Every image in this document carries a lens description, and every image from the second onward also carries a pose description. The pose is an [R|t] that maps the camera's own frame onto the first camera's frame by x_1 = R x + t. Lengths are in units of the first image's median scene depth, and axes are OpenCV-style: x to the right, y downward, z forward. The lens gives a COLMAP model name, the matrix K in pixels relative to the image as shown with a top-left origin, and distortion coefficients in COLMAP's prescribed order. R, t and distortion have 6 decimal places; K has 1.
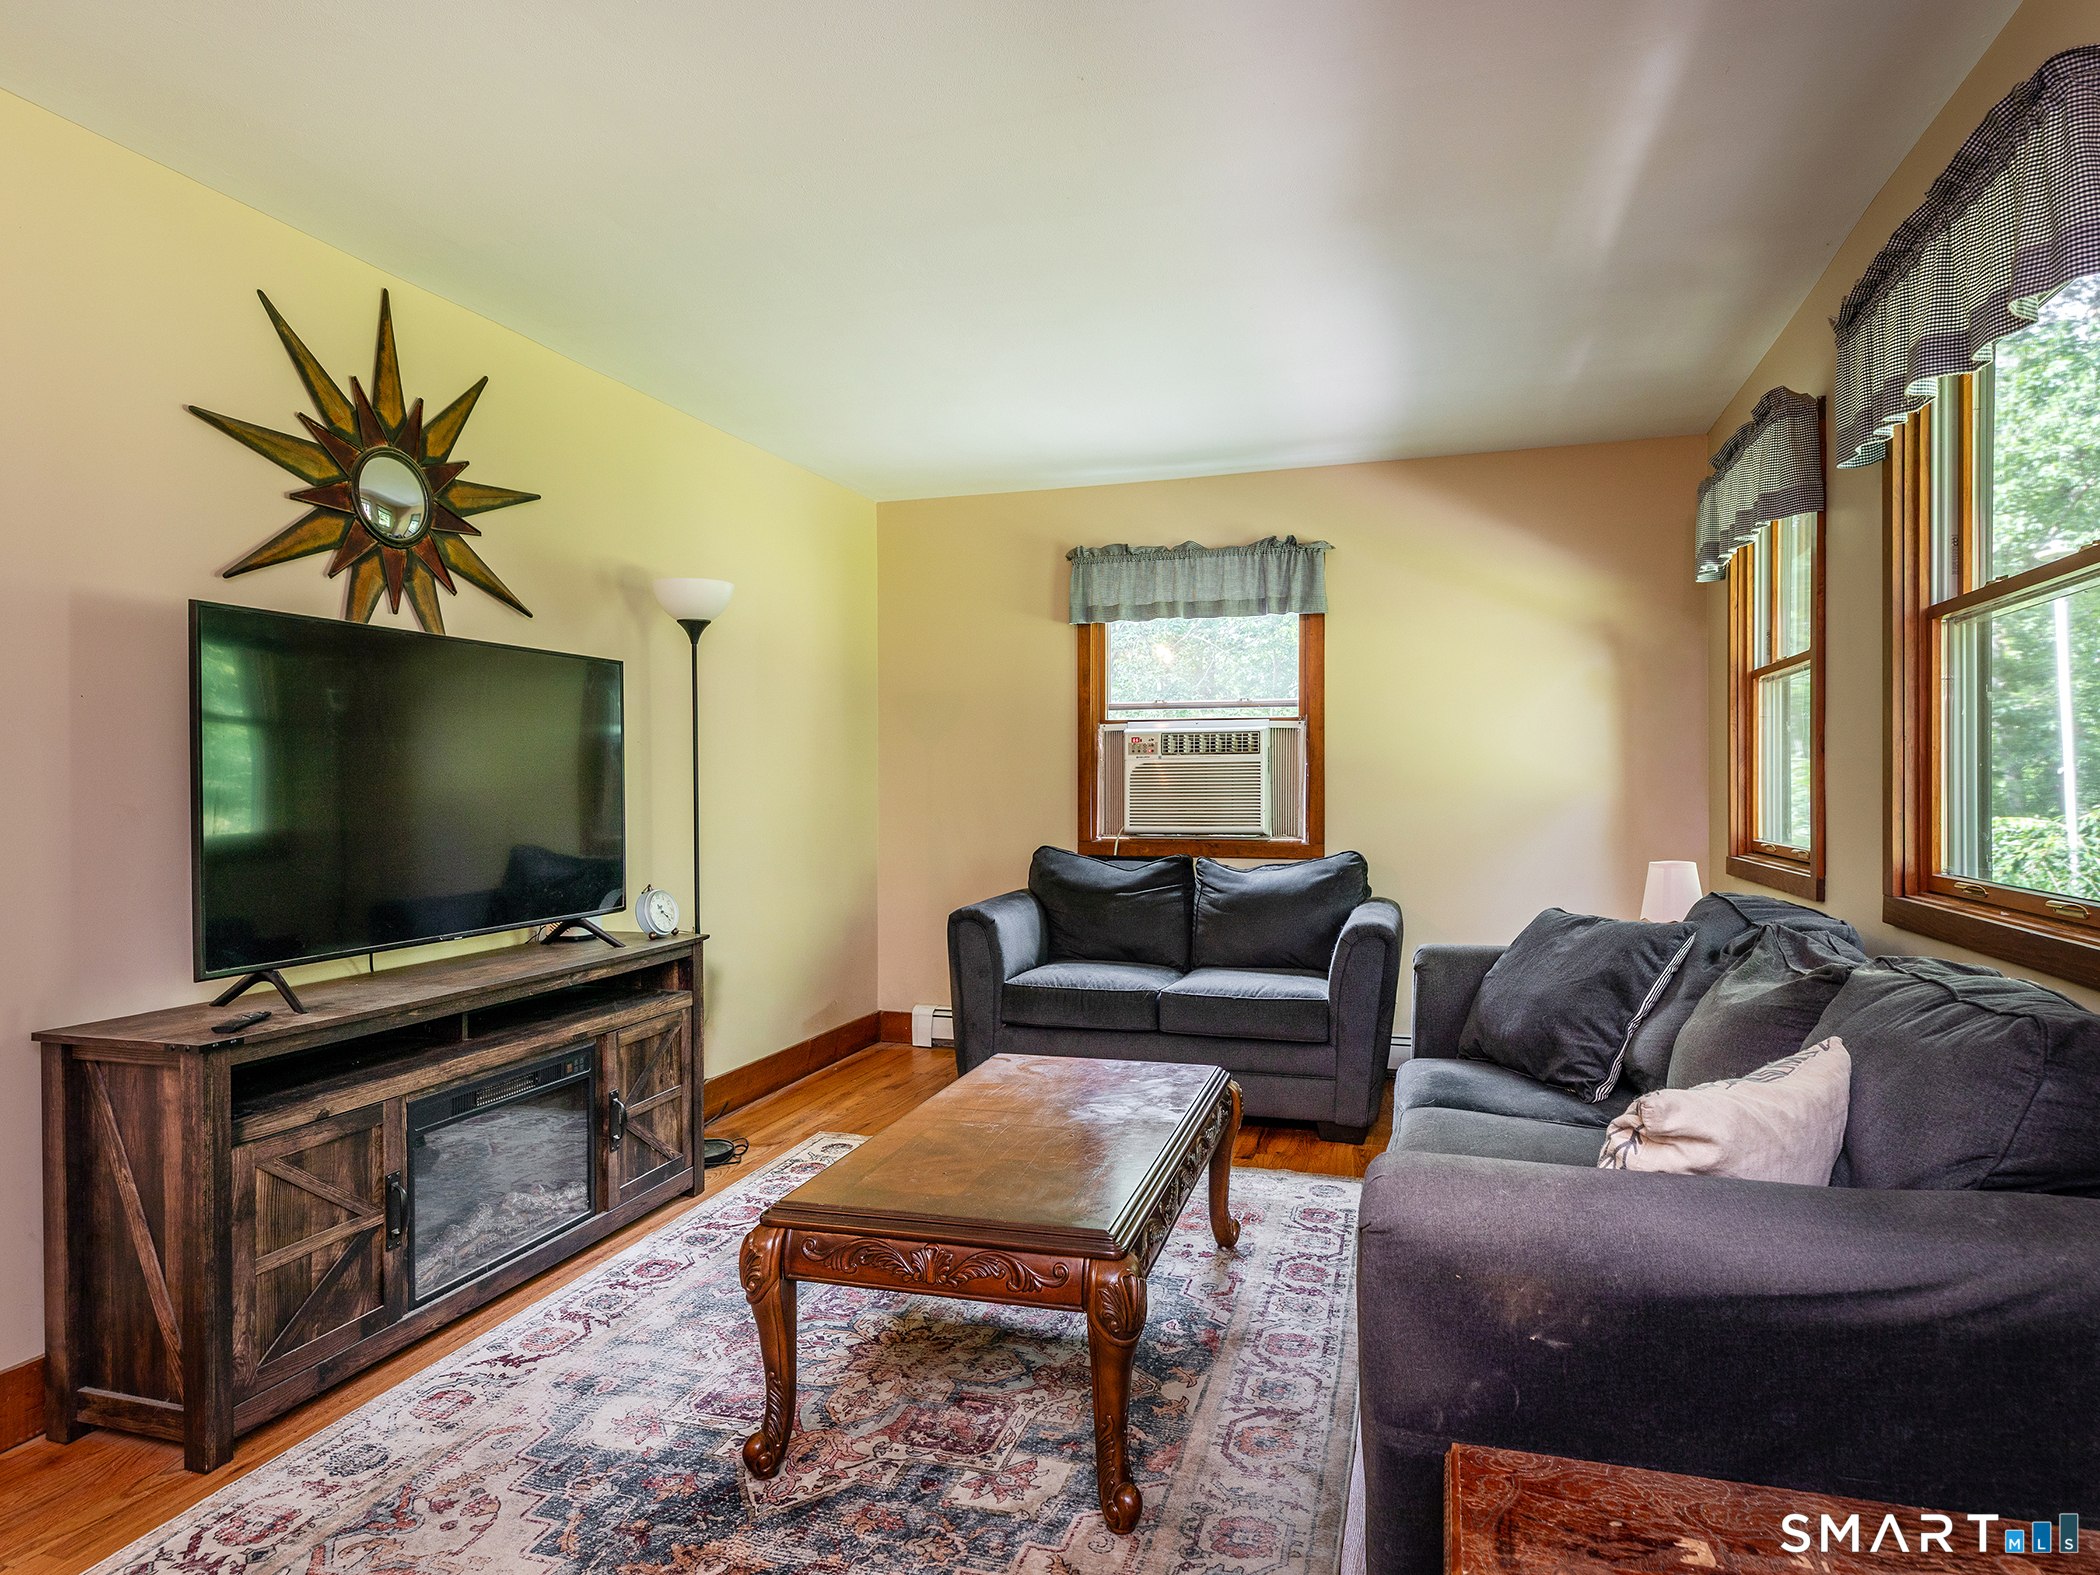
lens RADIAL K [[1187.6, 0, 1053.7], [0, 1187.6, 789.0], [0, 0, 1]] dist [0.003747, 0.000121]
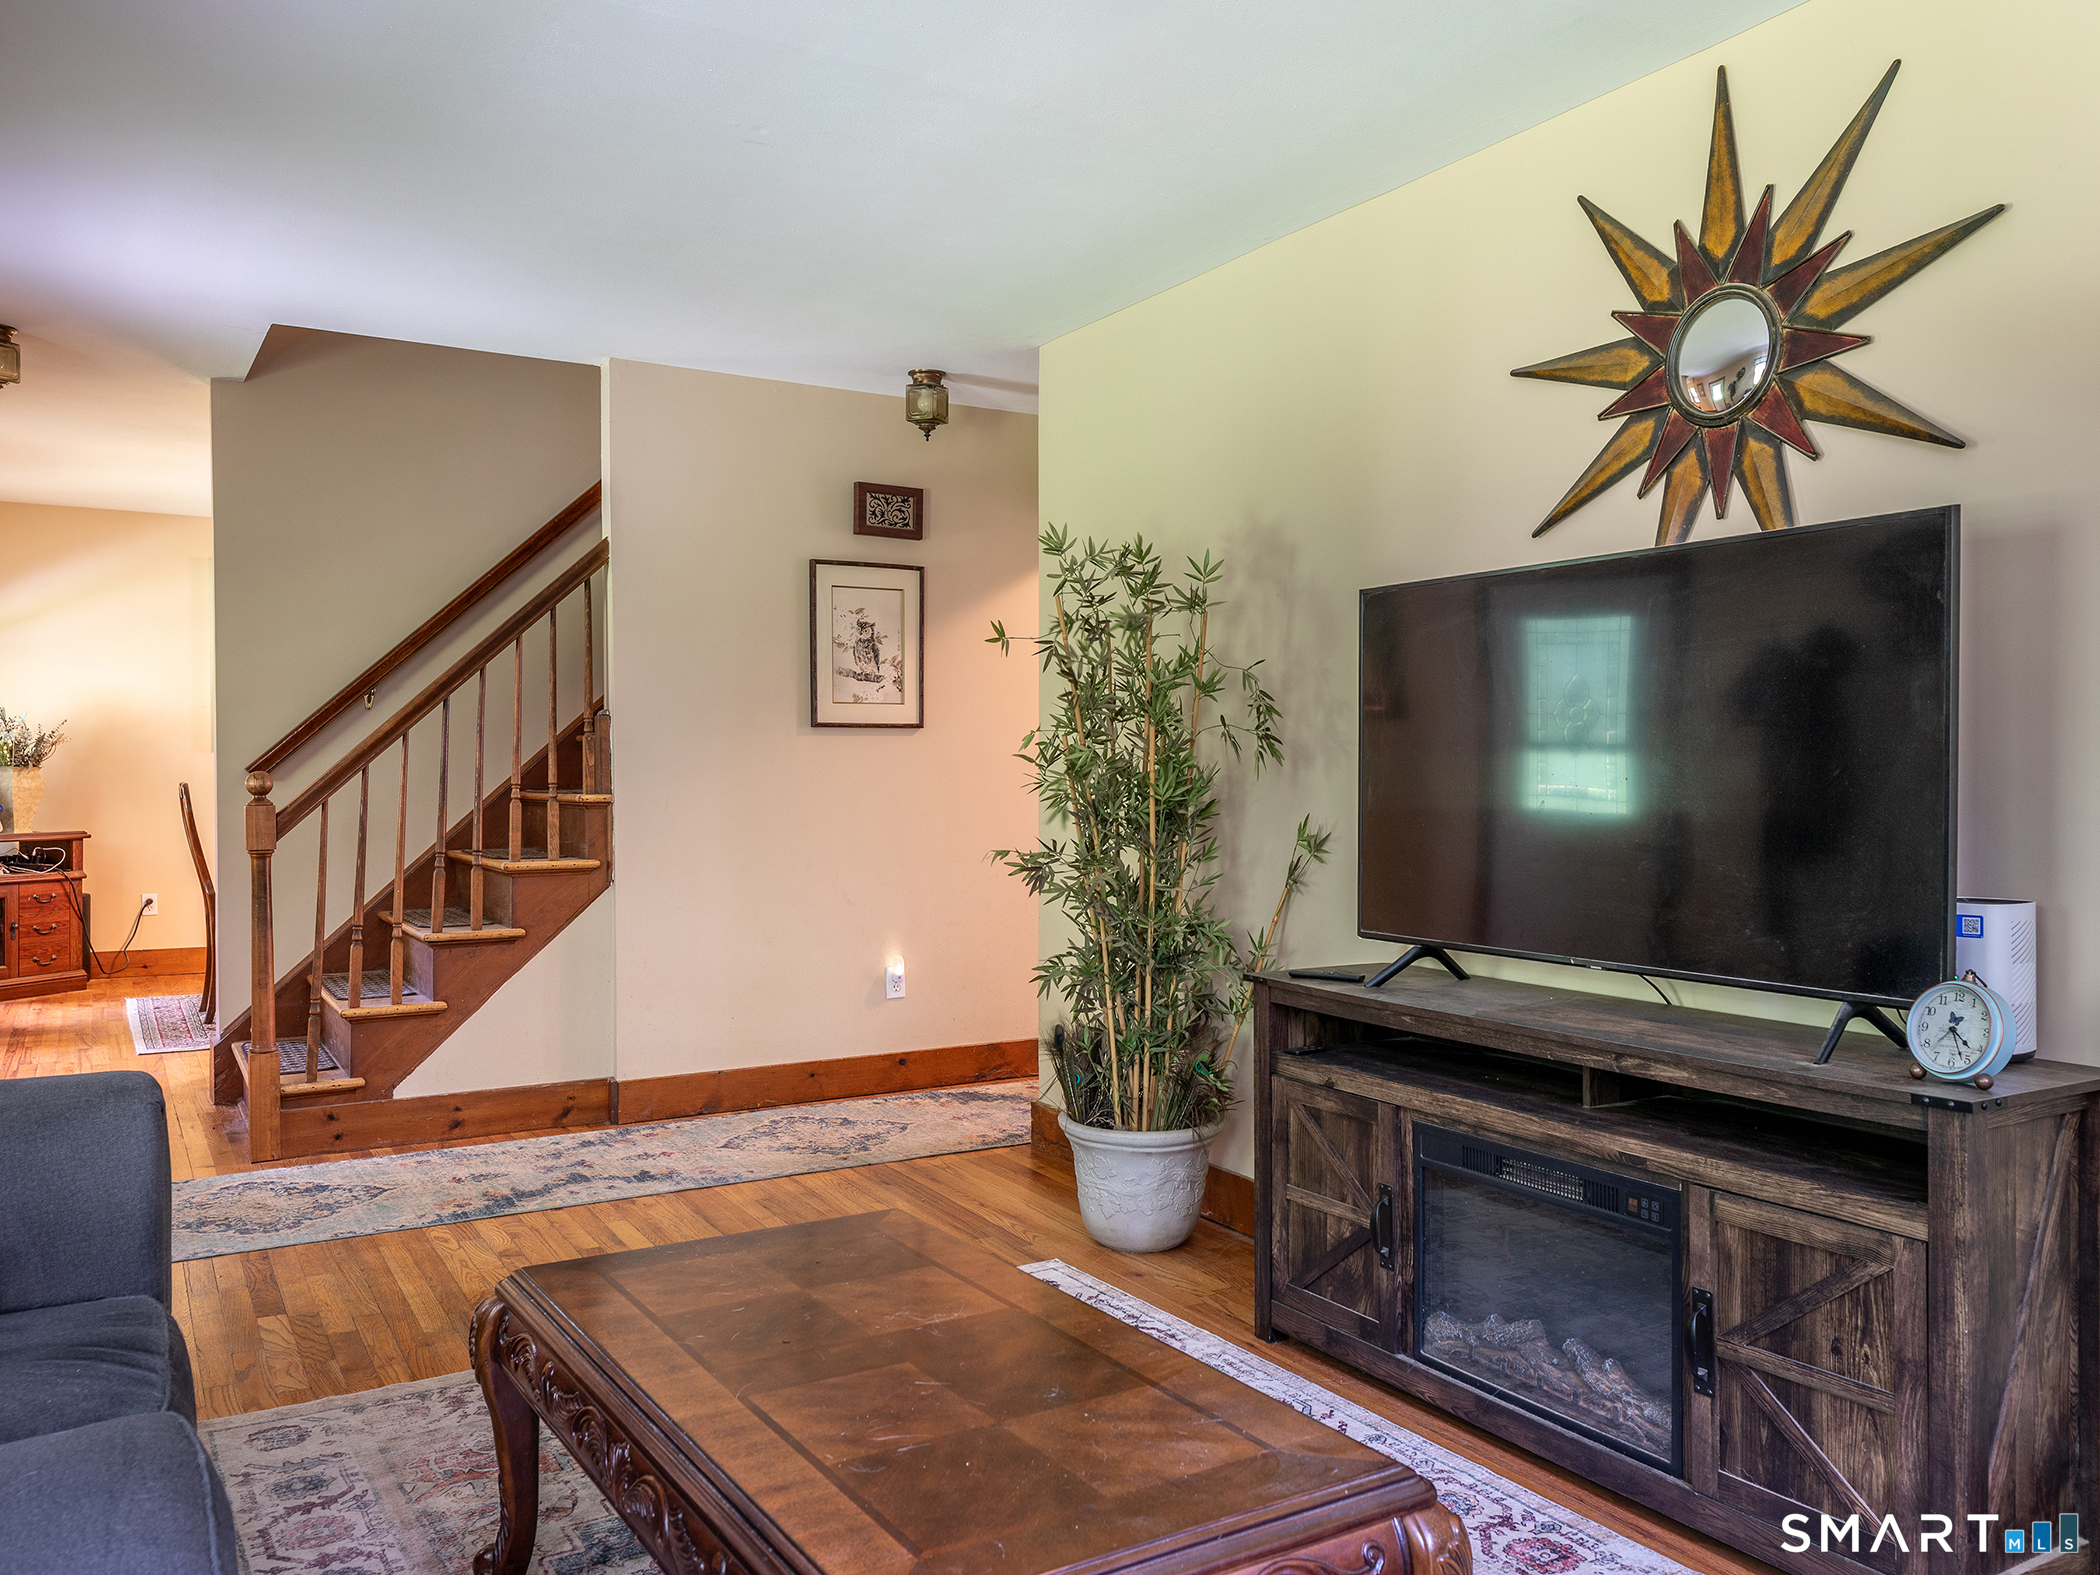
lens RADIAL K [[1590.9, 0, 1051.7], [0, 1590.9, 777.0], [0, 0, 1]] dist [-0.014674, -0.002556]
pose [[-0.662691, 0.011143, -0.748810, 0.431990], [0.000600, 0.999897, 0.014348, -0.005131], [0.748892, 0.009059, -0.662630, 1.343351]]
